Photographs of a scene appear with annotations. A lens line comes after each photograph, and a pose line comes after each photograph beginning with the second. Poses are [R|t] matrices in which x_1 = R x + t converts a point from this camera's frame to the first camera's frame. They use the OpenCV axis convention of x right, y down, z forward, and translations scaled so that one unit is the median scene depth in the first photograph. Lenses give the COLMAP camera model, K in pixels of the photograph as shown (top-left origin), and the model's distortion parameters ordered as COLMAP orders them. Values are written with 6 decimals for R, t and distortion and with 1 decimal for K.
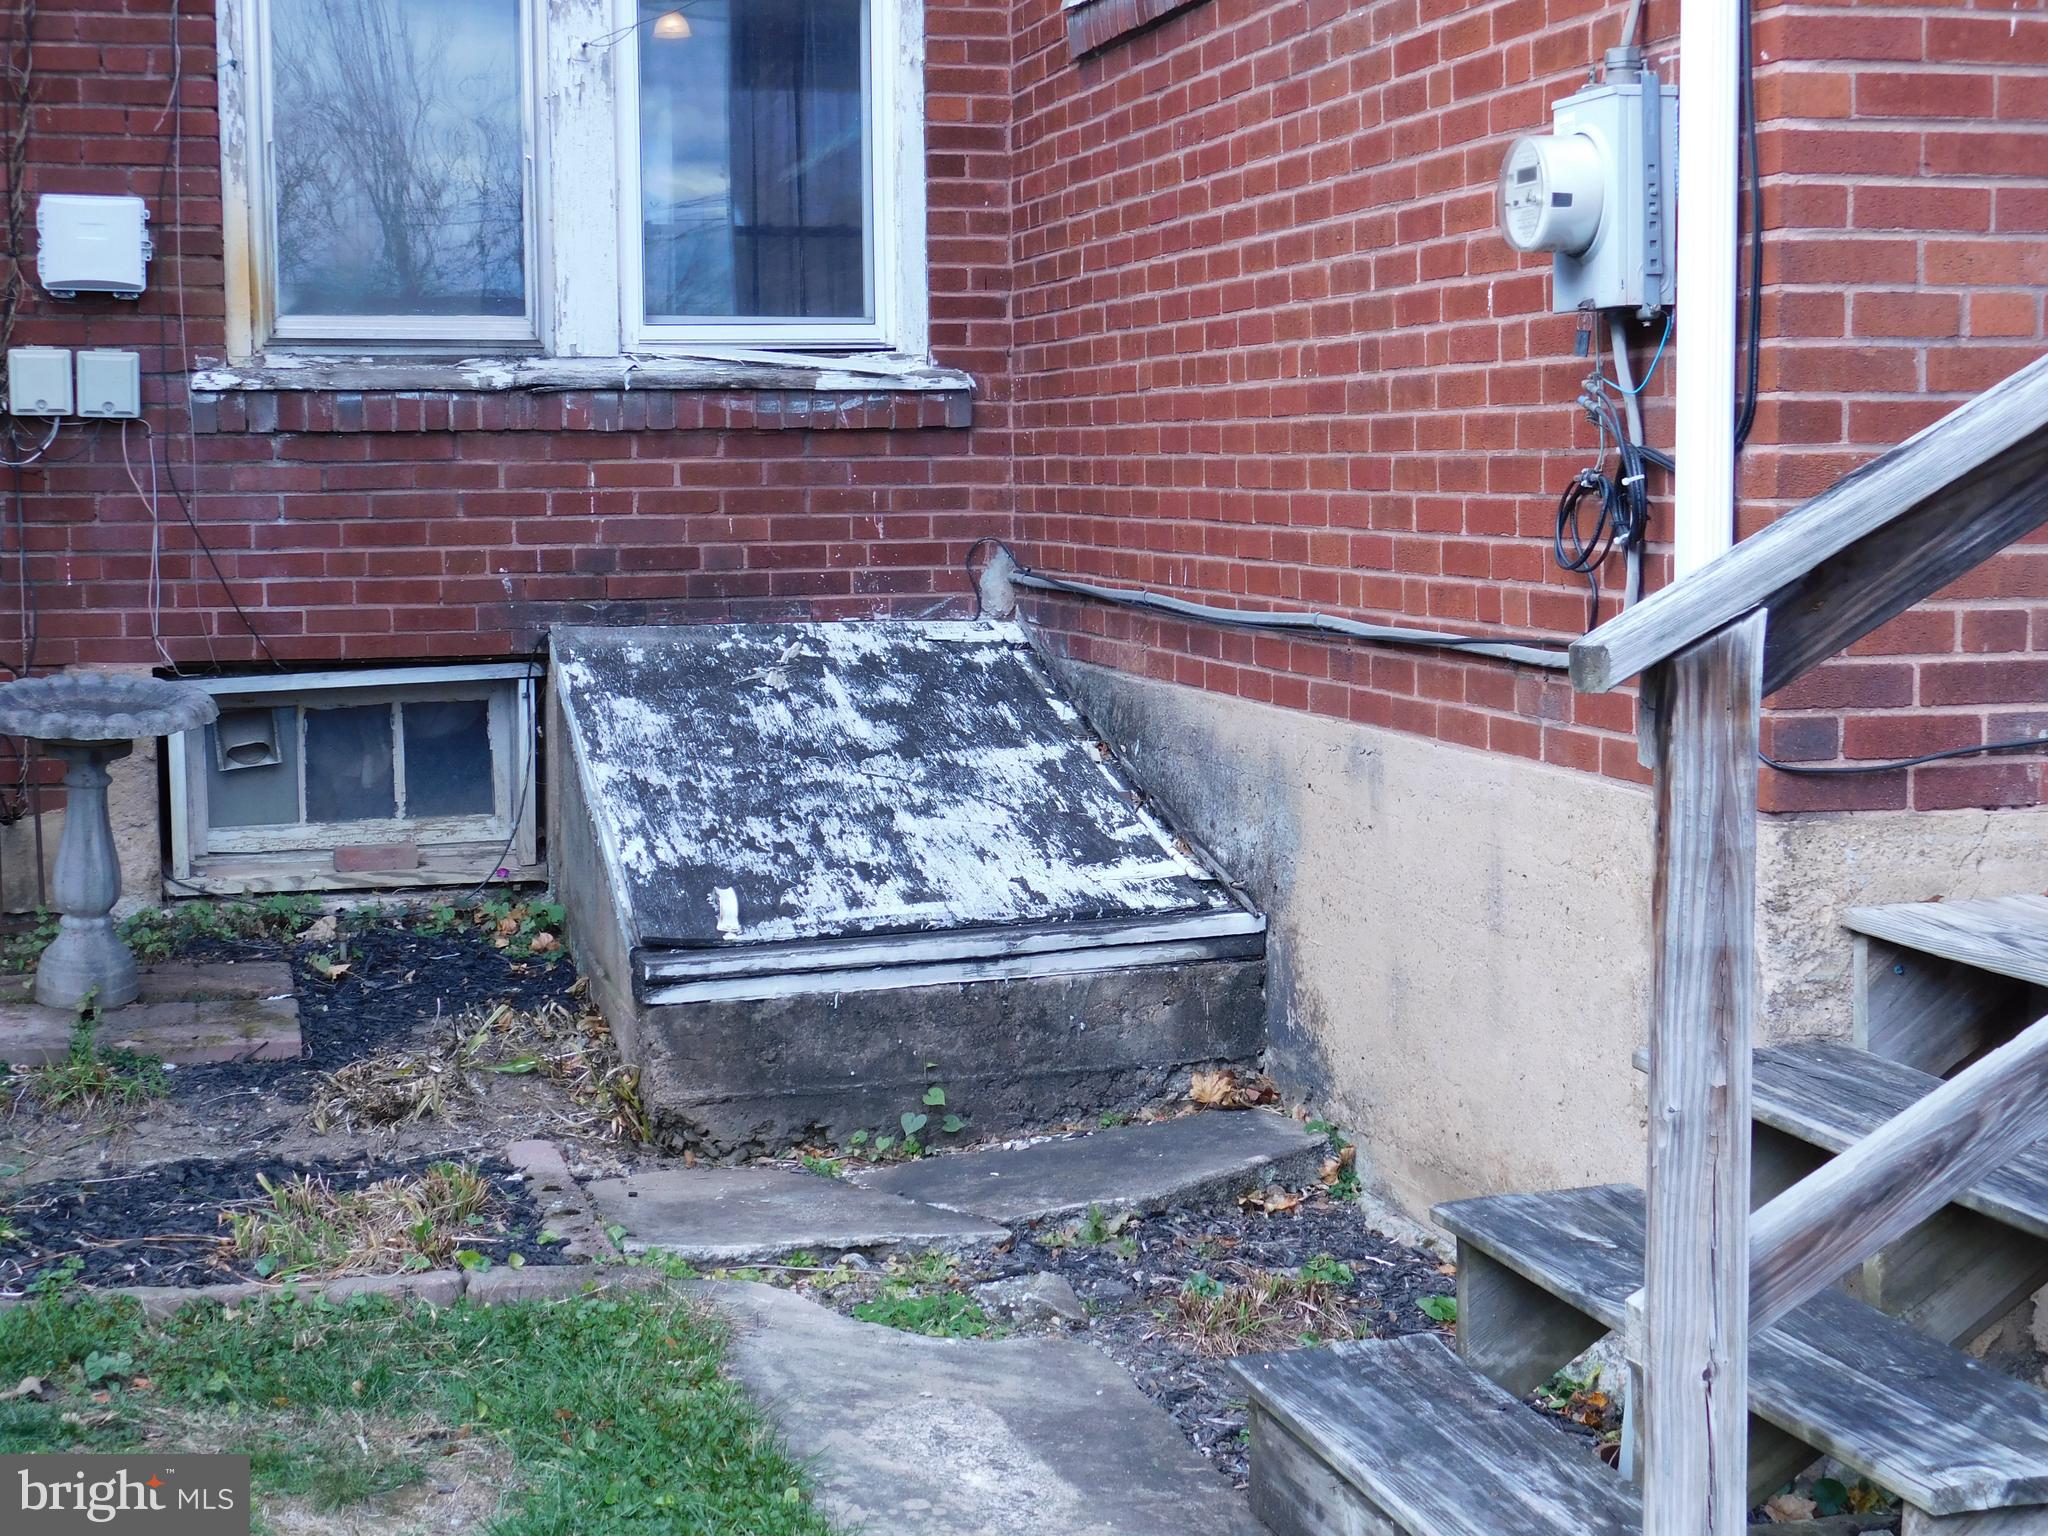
lens RADIAL K [[3074.1, 0, 1025.5], [0, 3074.1, 772.5], [0, 0, 1]] dist [-0.015239, 0.000000]
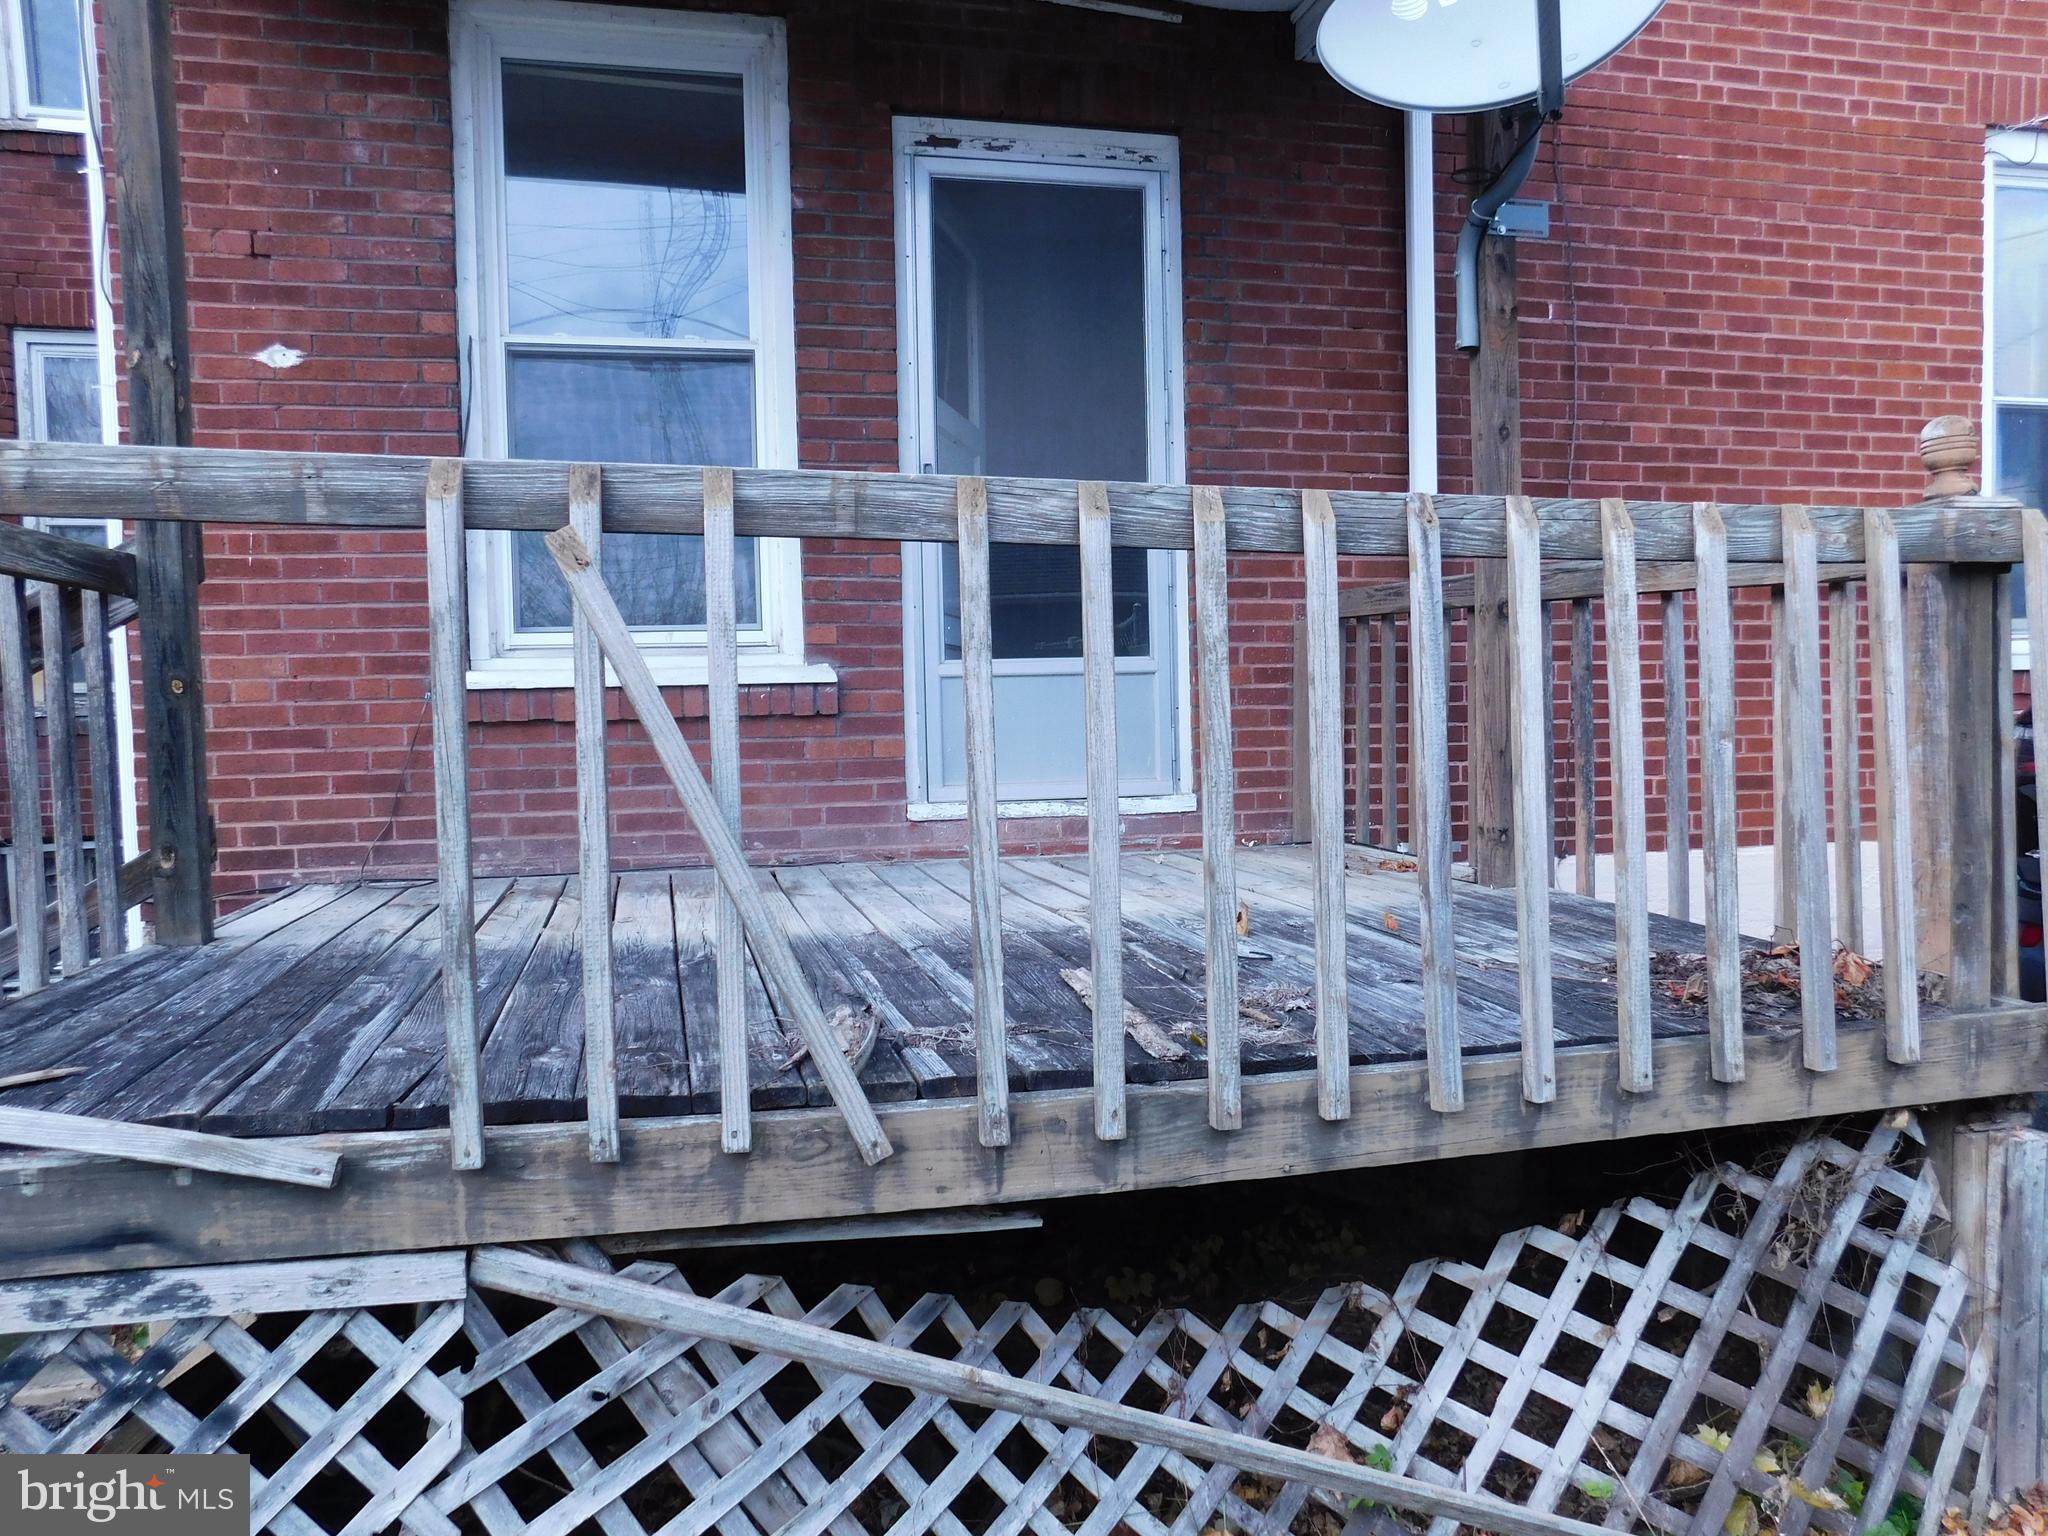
lens RADIAL K [[1420.0, 0, 1018.8], [0, 1420.0, 774.5], [0, 0, 1]] dist [-0.074195, 0.061050]
pose [[0.999689, -0.016408, -0.018770, 0.670521], [0.015326, 0.998291, -0.056395, -0.019770], [0.019663, 0.056090, 0.998232, 0.017864]]
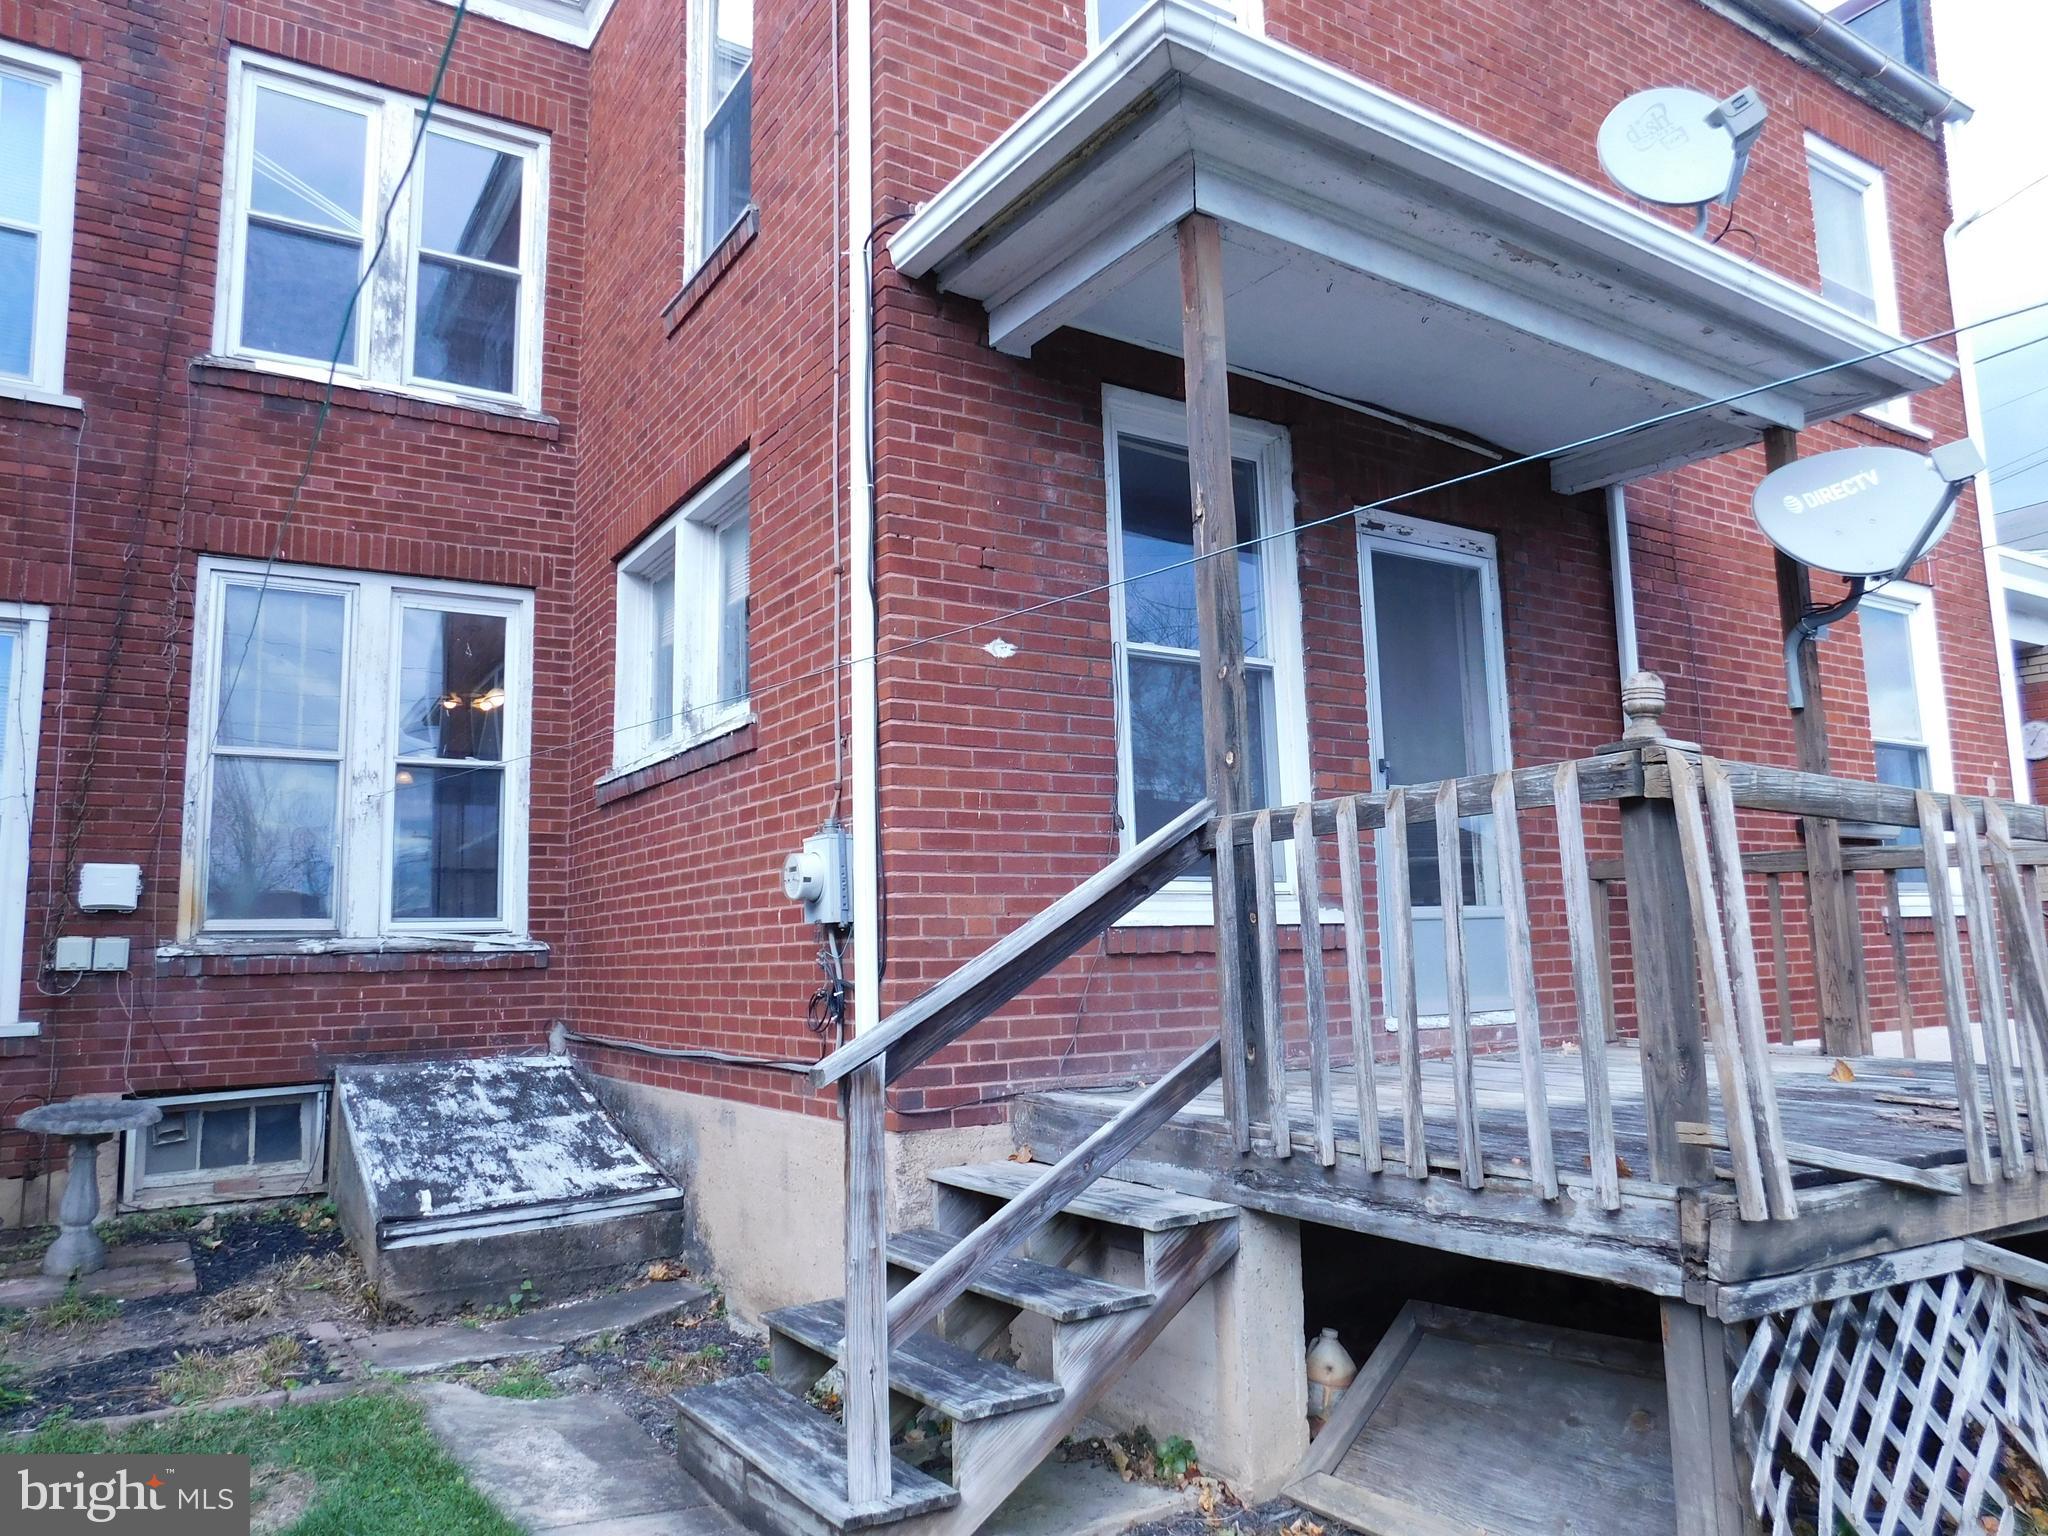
lens RADIAL K [[1420.0, 0, 1031.7], [0, 1420.0, 764.4], [0, 0, 1]] dist [-0.074195, 0.061050]
pose [[0.949713, 0.024259, 0.312182, -0.008445], [0.051048, 0.971661, -0.230801, -0.004497], [-0.308934, 0.235131, 0.921560, -0.096871]]
